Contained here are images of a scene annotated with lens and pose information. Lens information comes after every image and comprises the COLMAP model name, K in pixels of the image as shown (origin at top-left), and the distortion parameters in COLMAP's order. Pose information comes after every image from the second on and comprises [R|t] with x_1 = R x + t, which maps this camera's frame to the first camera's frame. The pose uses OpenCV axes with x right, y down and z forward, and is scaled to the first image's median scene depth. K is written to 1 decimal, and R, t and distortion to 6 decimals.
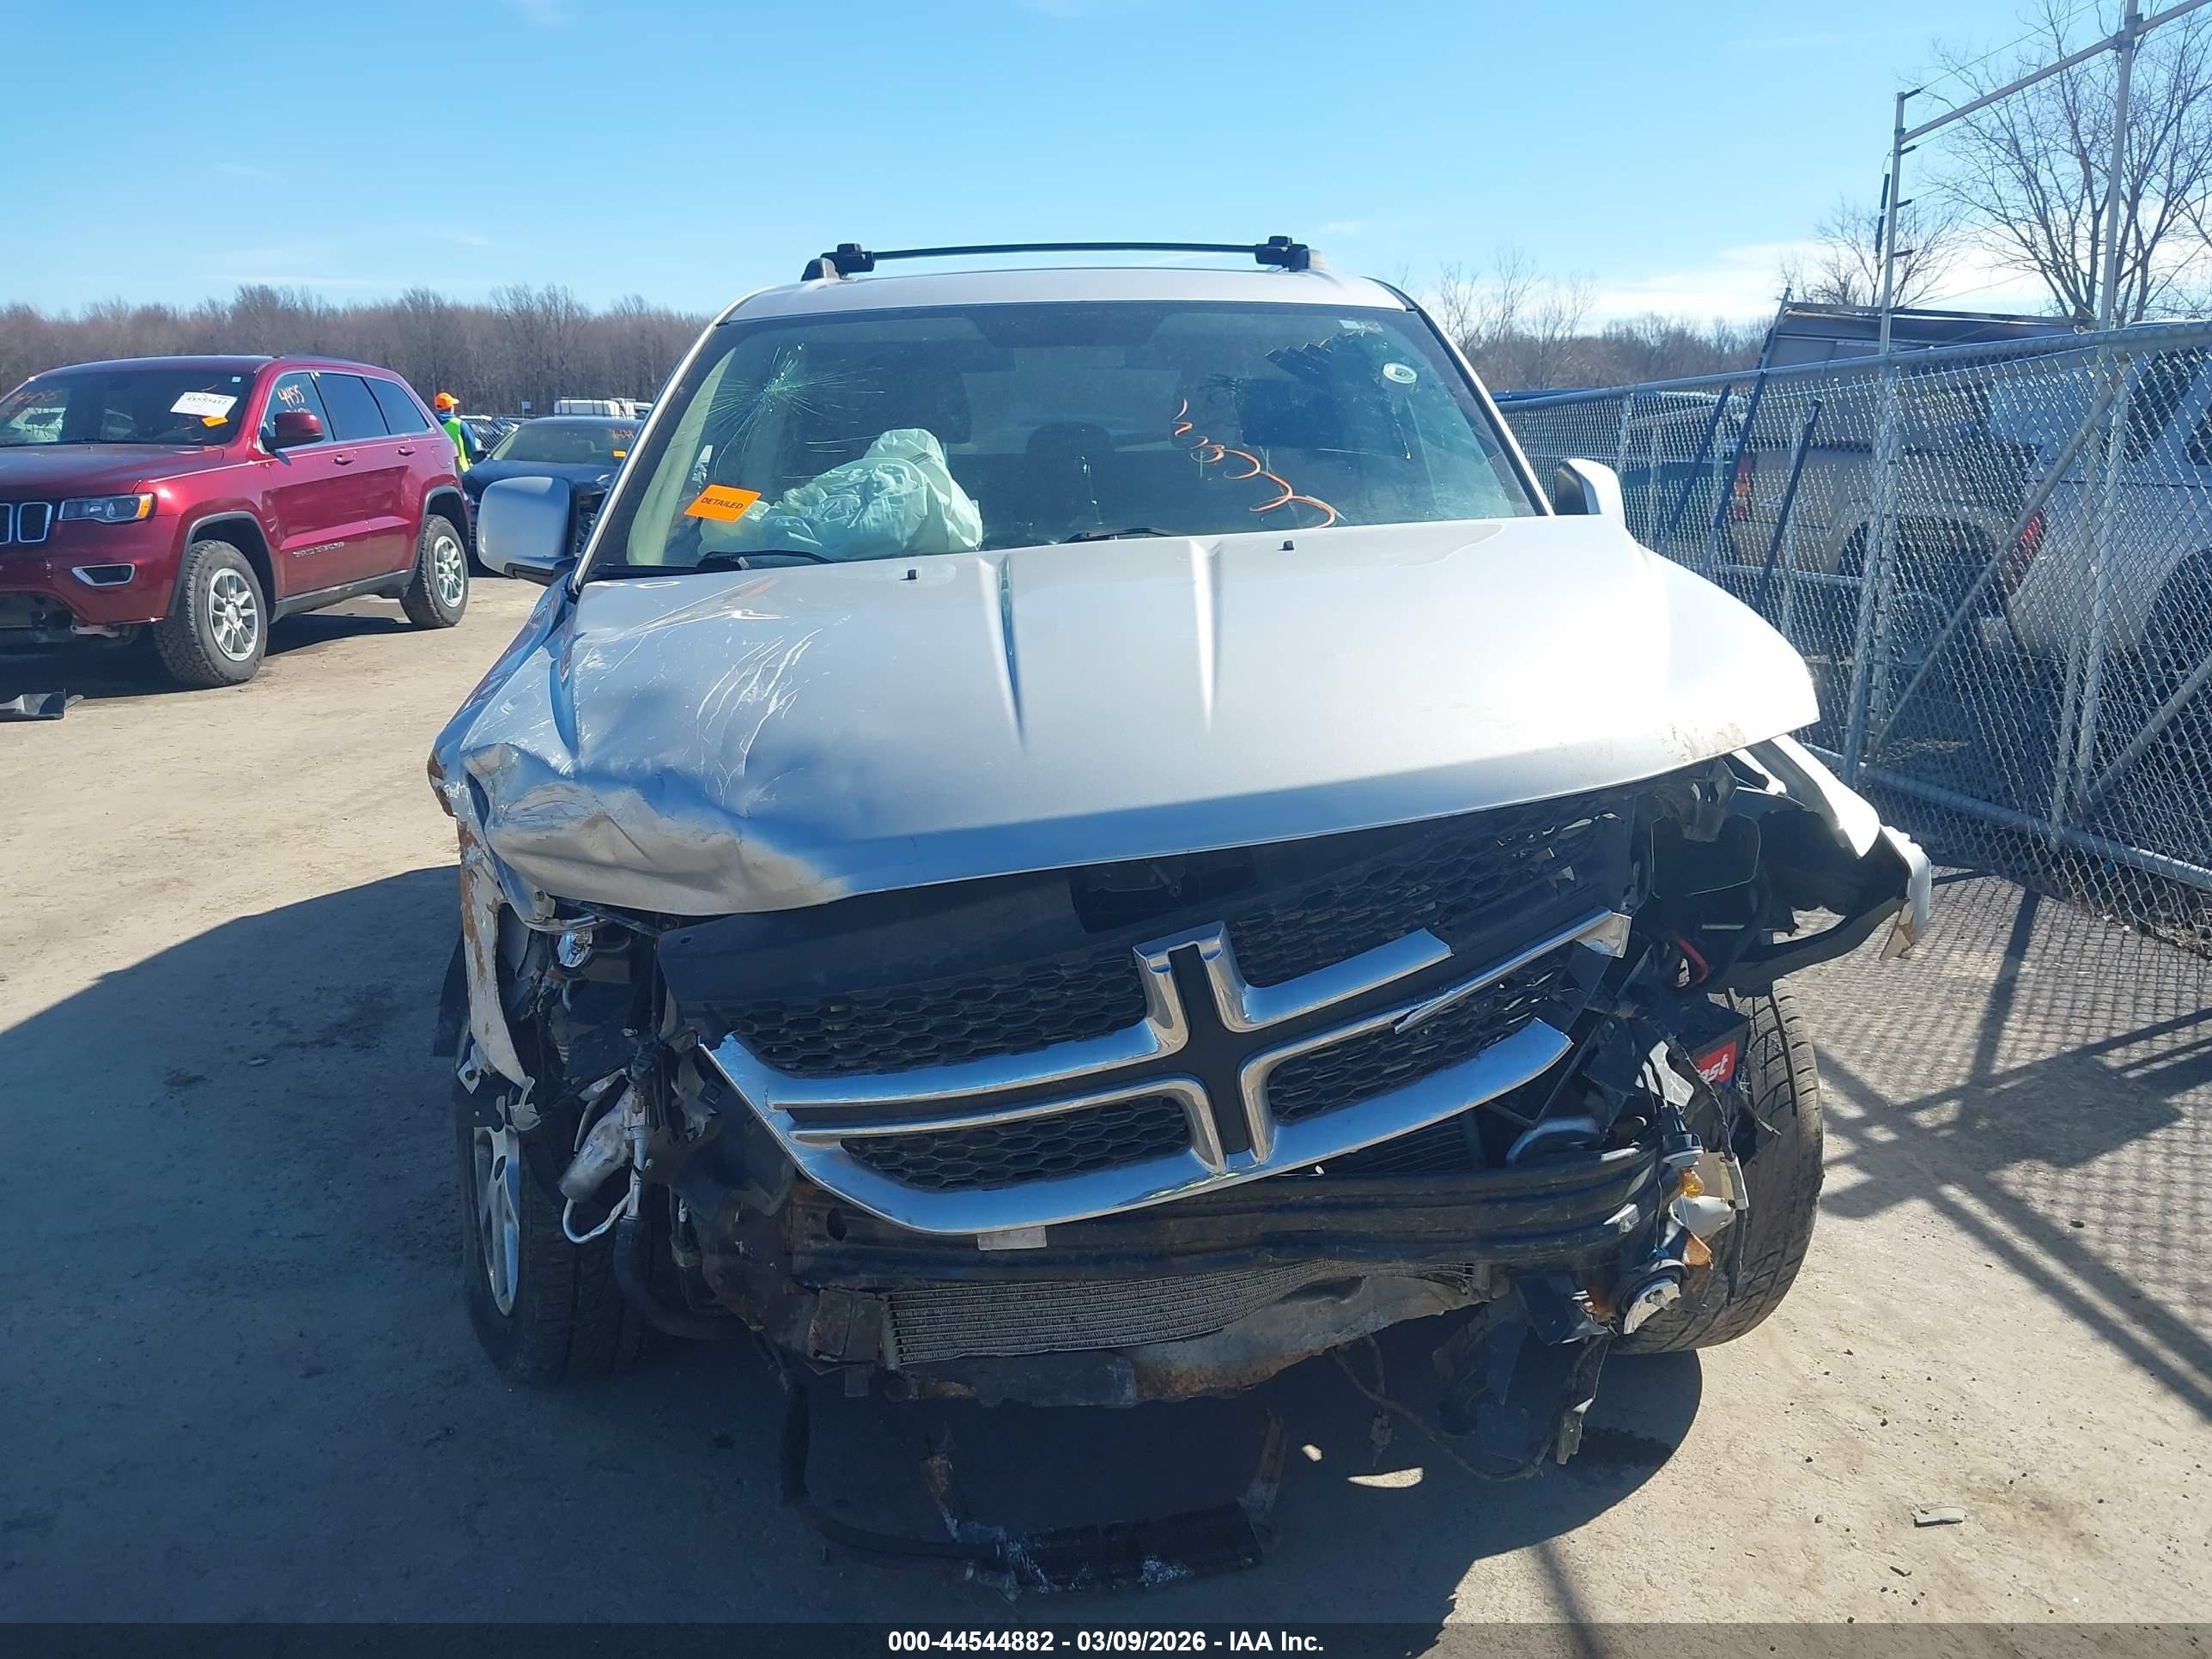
lens RADIAL K [[1895.2, 0, 1106.0], [0, 1895.2, 829.5], [0, 0, 1]] dist [0.027908, -0.021616]
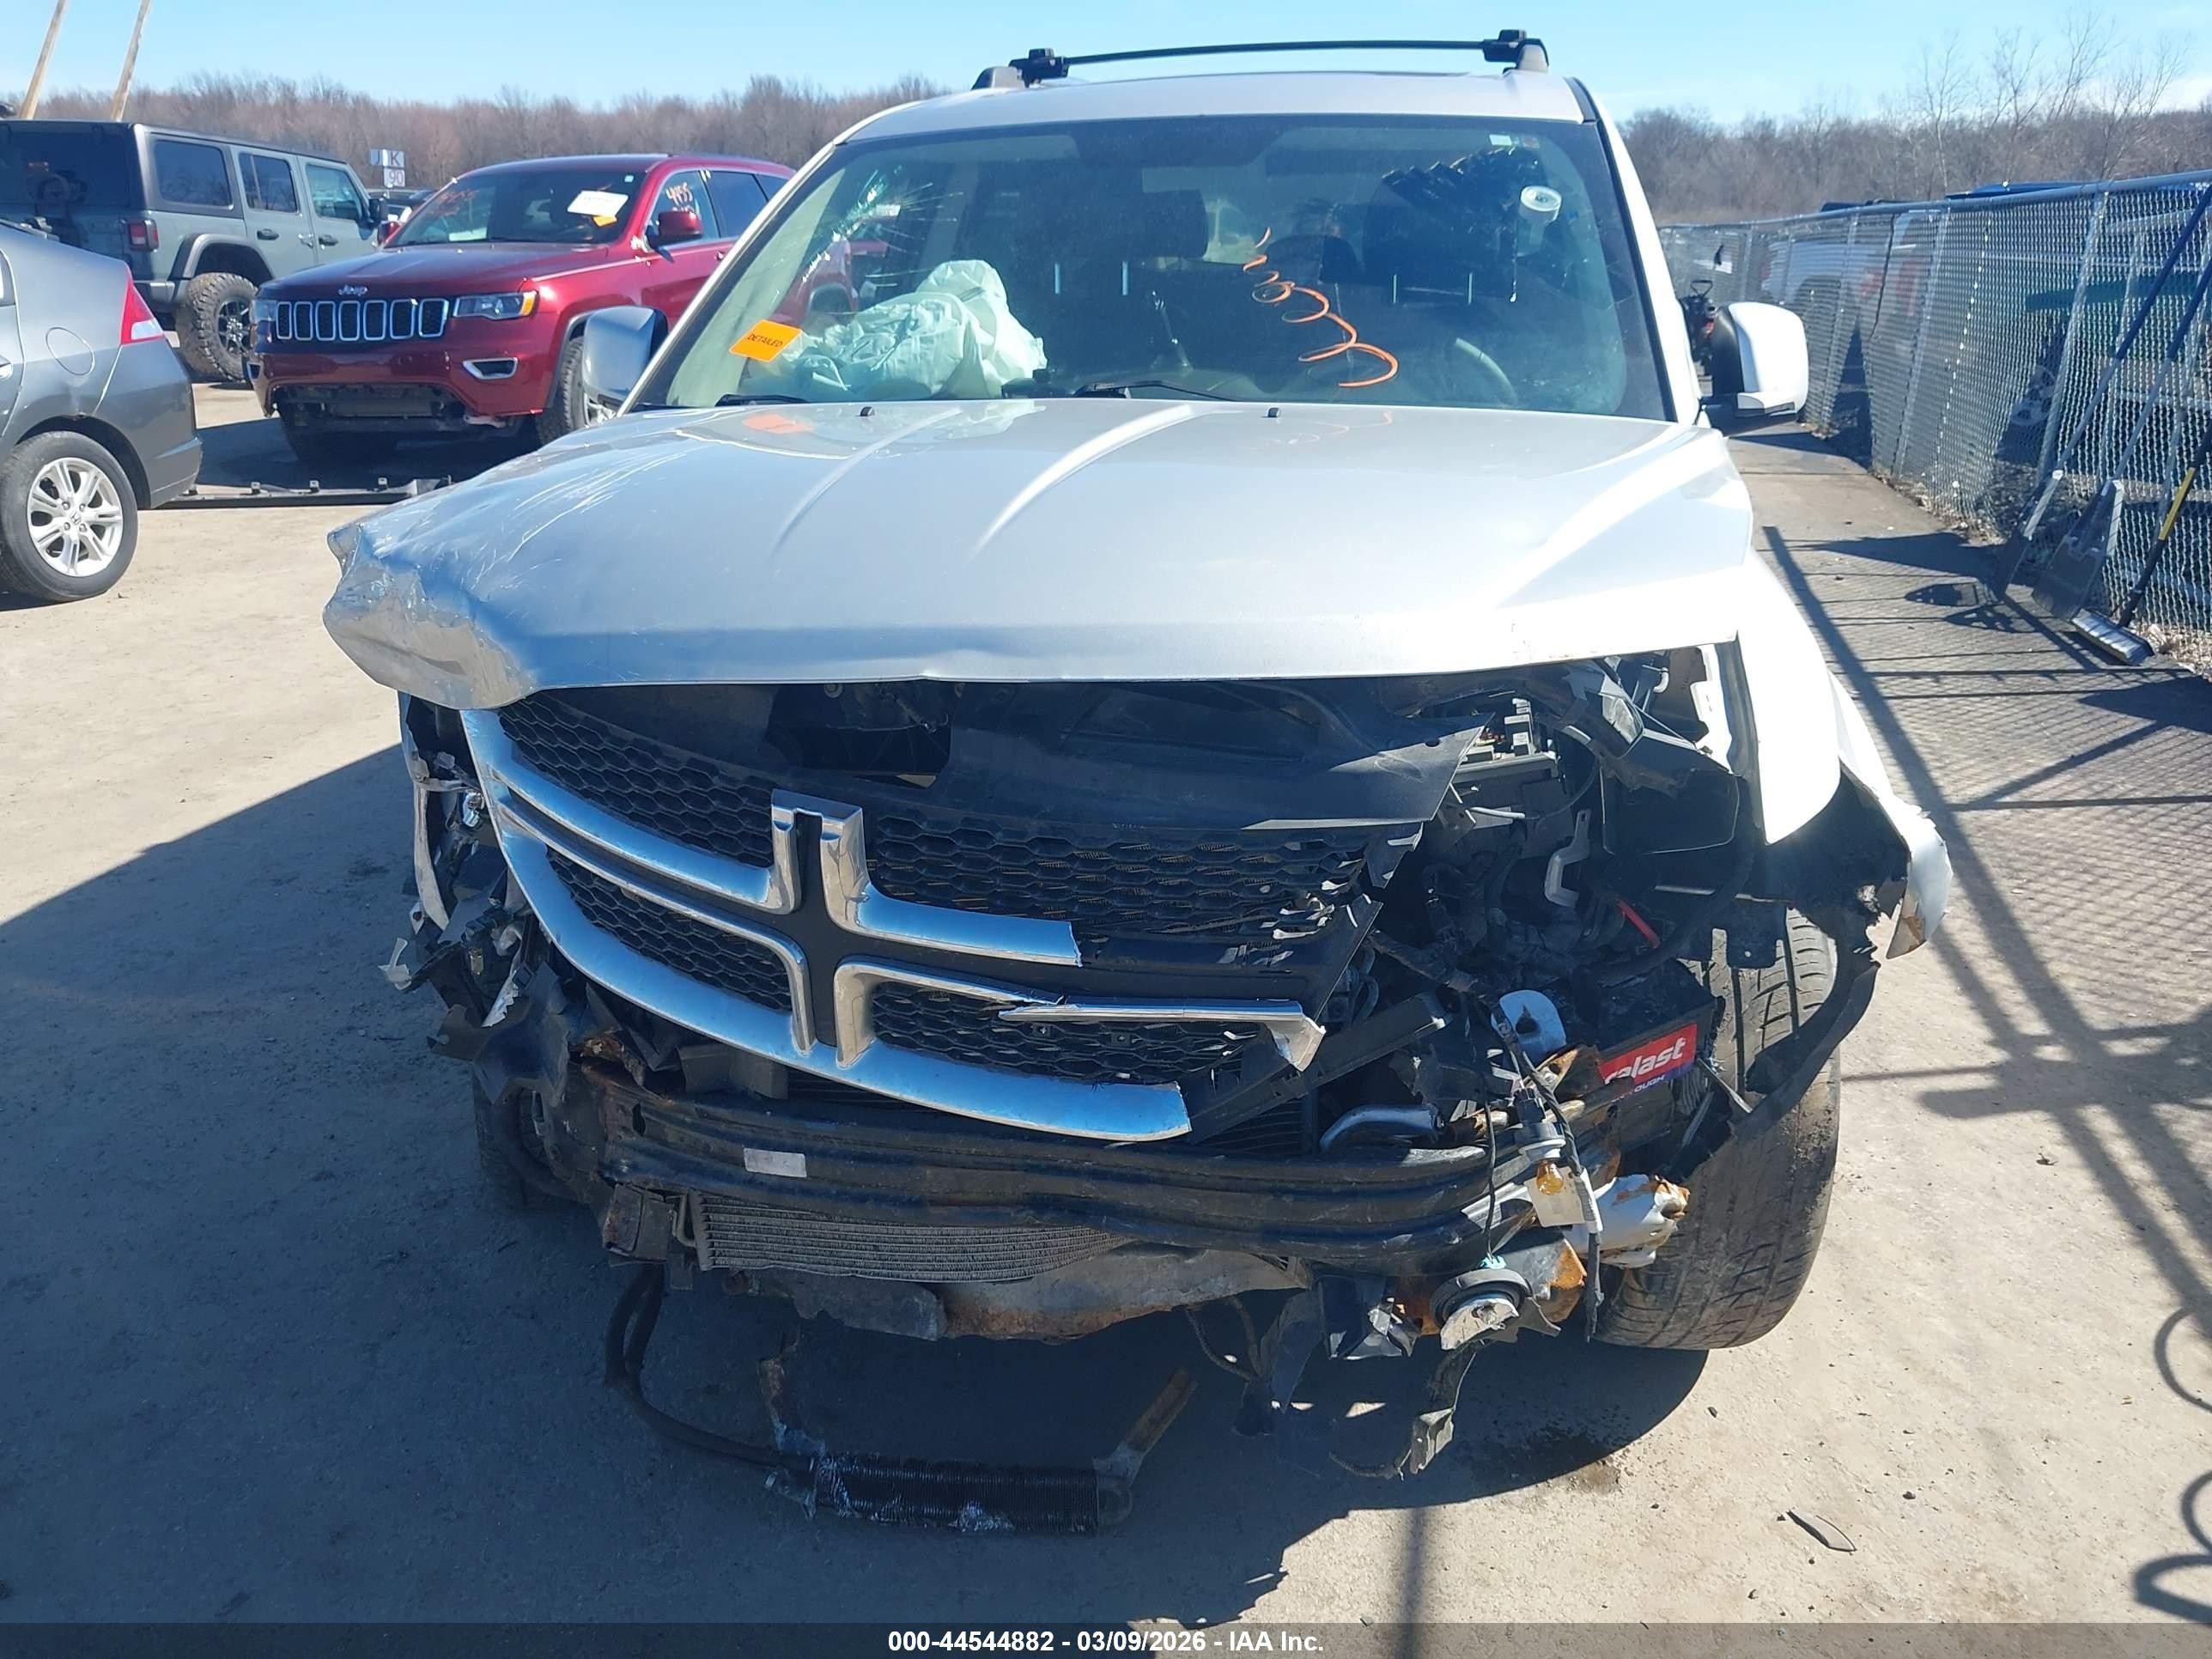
lens RADIAL K [[1941.5, 0, 1107.0], [0, 1941.5, 751.0], [0, 0, 1]] dist [-0.008427, 0.039716]
pose [[0.963669, 0.074837, -0.256401, 0.206744], [-0.058290, 0.995732, 0.071549, -0.039823], [0.260661, -0.054004, 0.963919, 0.078365]]
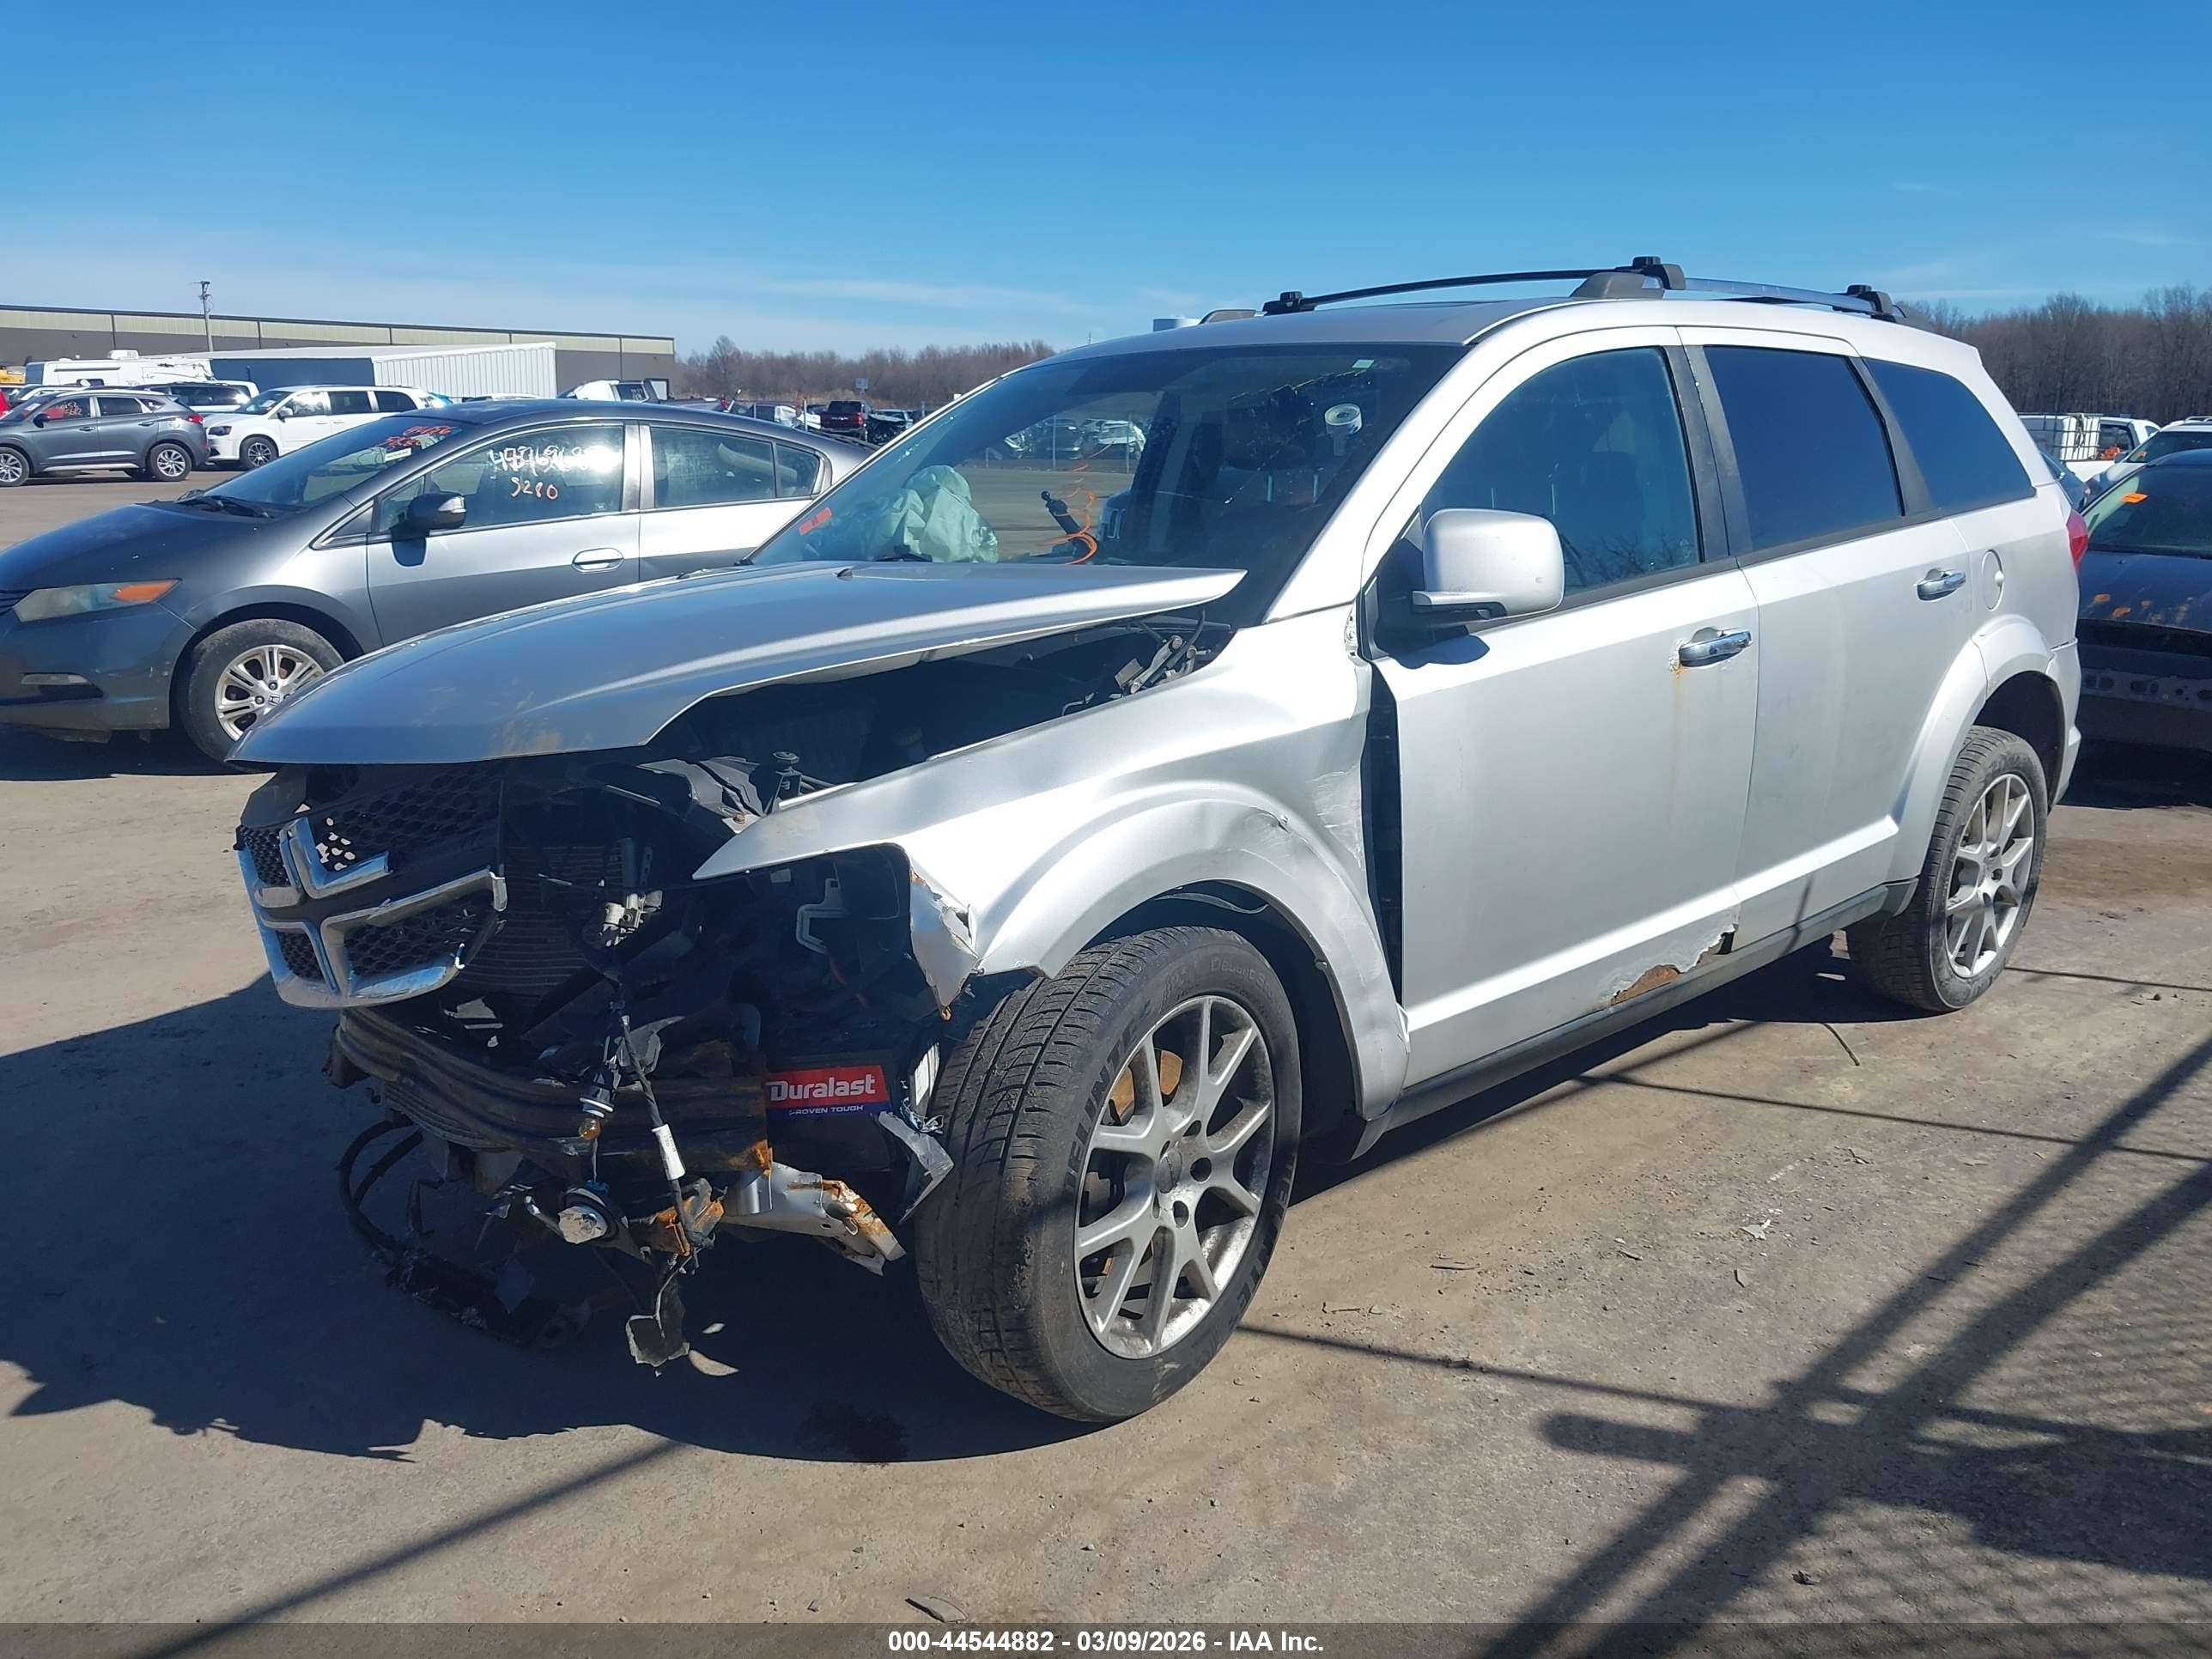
lens RADIAL K [[1866.6, 0, 1079.6], [0, 1866.6, 836.9], [0, 0, 1]] dist [0.012864, -0.008527]
pose [[0.627754, 0.175265, -0.758424, 0.801717], [-0.172668, 0.981402, 0.083875, -0.080995], [0.759019, 0.078303, 0.646342, 0.294805]]
